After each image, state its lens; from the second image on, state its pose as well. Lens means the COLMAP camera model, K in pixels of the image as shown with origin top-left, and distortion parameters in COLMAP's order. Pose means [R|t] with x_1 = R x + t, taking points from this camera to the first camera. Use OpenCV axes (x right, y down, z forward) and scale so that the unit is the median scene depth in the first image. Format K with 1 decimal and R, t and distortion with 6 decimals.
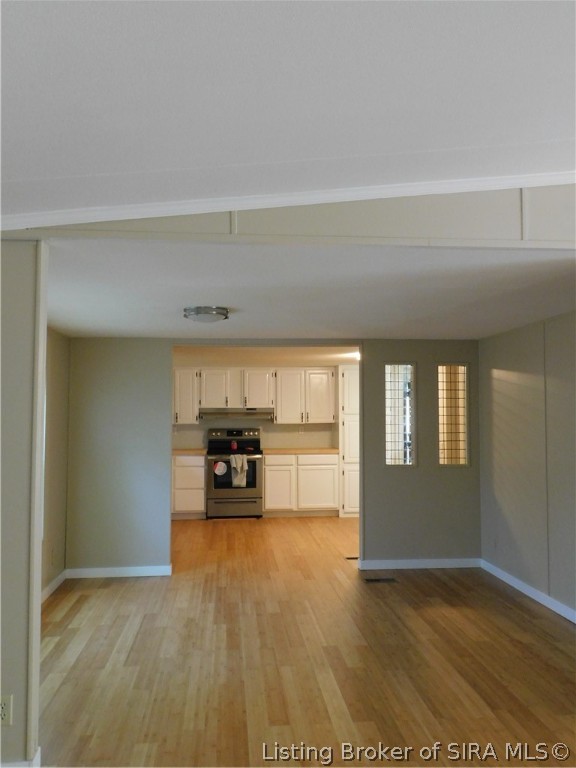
lens RADIAL K [[624.9, 0, 287.6], [0, 624.9, 382.3], [0, 0, 1]] dist [0.012293, -0.000140]
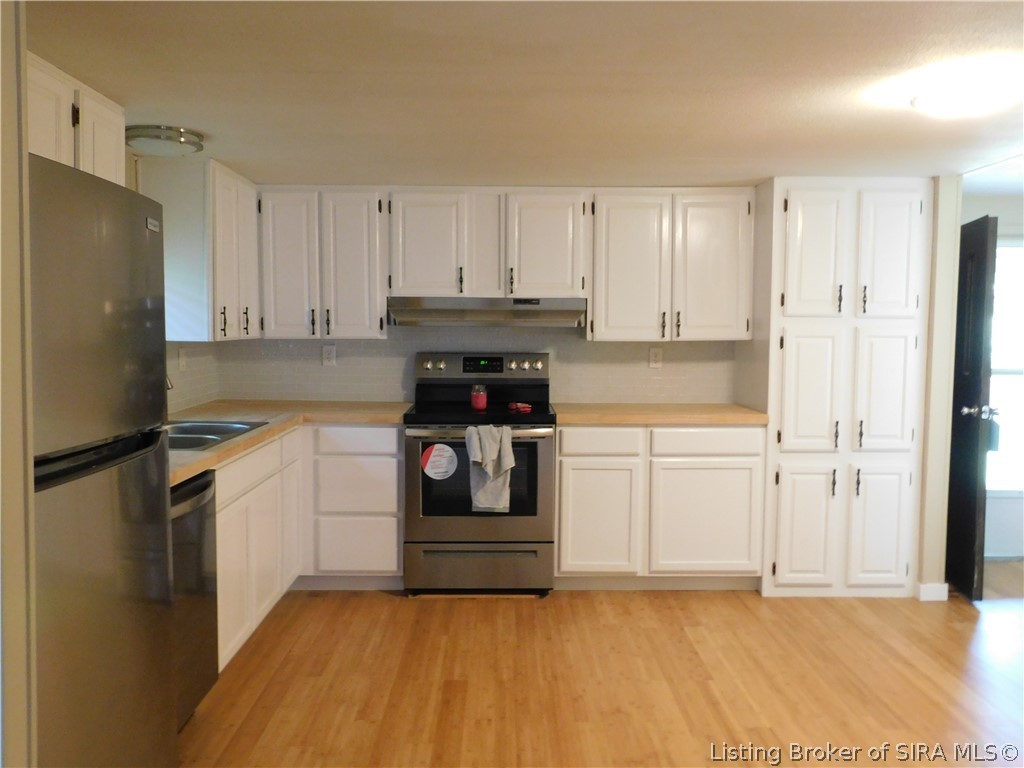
lens RADIAL K [[833.2, 0, 513.5], [0, 833.2, 382.5], [0, 0, 1]] dist [0.012293, -0.000140]
pose [[0.996357, 0.015367, -0.083882, -0.024279], [-0.005166, 0.992700, 0.120498, 0.032662], [0.085122, -0.119626, 0.989163, 0.525171]]
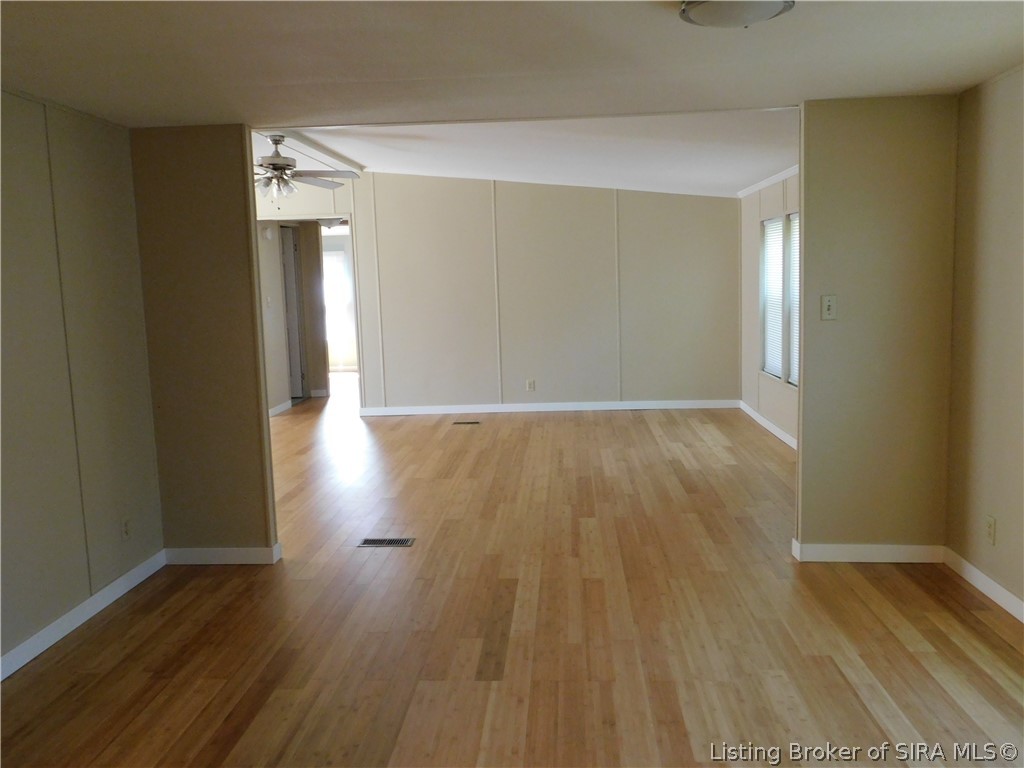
lens RADIAL K [[833.2, 0, 510.3], [0, 833.2, 386.2], [0, 0, 1]] dist [0.012293, -0.000140]
pose [[-0.986347, 0.007432, 0.164514, -0.061898], [0.019293, 0.997317, 0.070616, 0.084934], [-0.163548, 0.072826, -0.983844, 1.370505]]
